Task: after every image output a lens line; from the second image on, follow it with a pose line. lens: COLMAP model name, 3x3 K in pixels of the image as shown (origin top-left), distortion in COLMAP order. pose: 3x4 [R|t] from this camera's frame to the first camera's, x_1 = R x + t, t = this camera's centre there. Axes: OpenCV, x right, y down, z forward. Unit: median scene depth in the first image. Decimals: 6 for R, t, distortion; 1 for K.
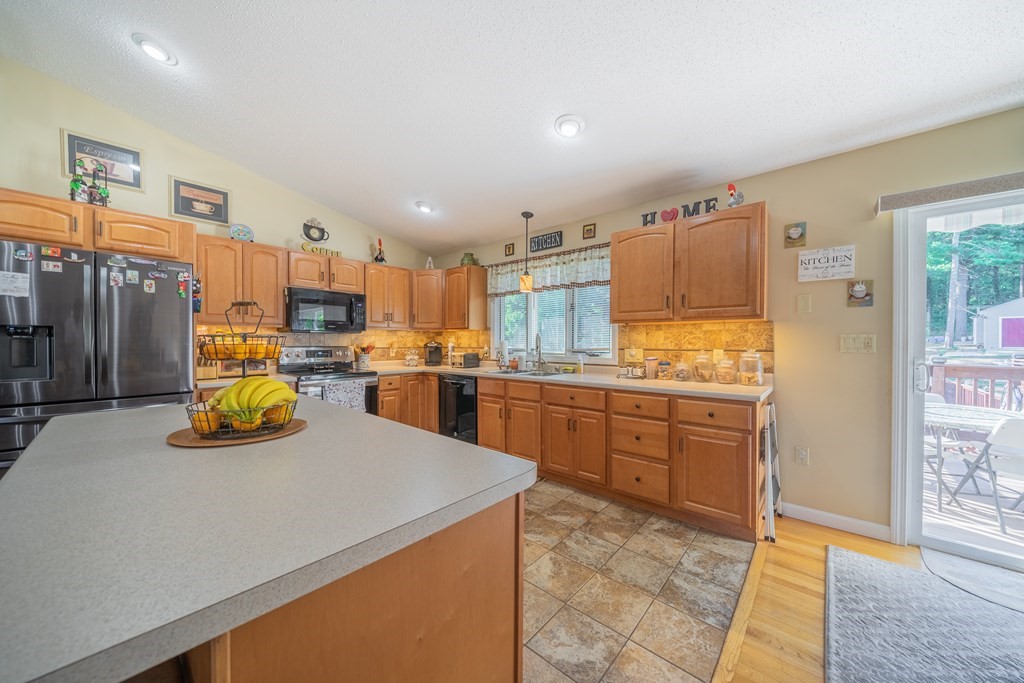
lens RADIAL K [[350.1, 0, 509.7], [0, 350.1, 343.9], [0, 0, 1]] dist [-0.001249, -0.000114]
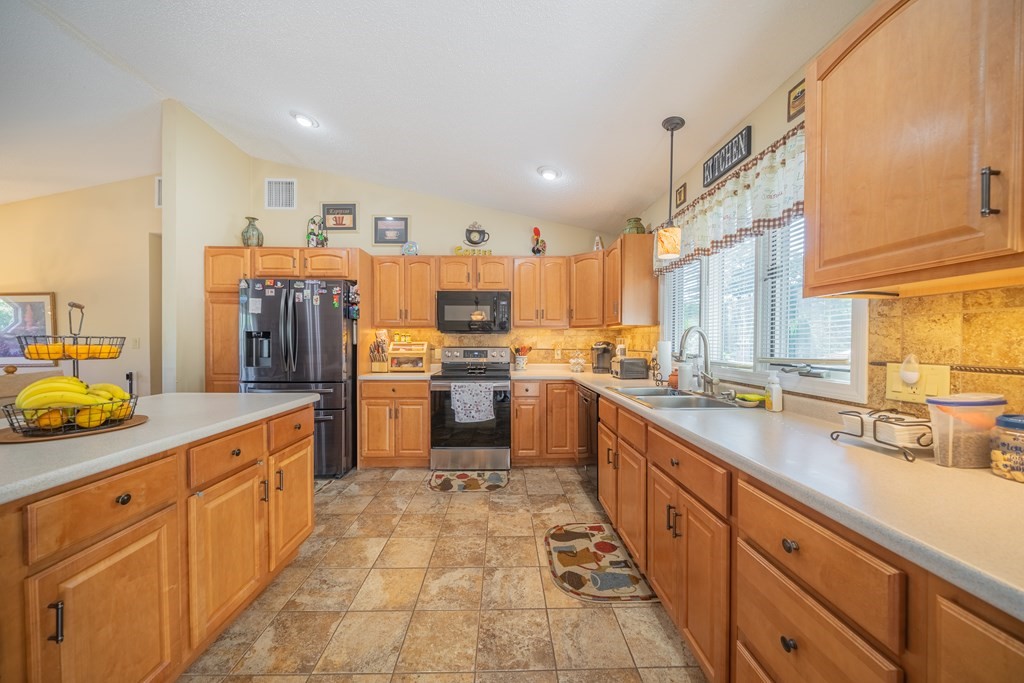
lens RADIAL K [[350.1, 0, 509.7], [0, 350.1, 343.9], [0, 0, 1]] dist [-0.001249, -0.000114]
pose [[0.684404, 0.005495, -0.729082, 0.282928], [-0.006285, 0.999979, 0.001636, -0.003623], [0.729076, 0.003463, 0.684425, 0.398021]]
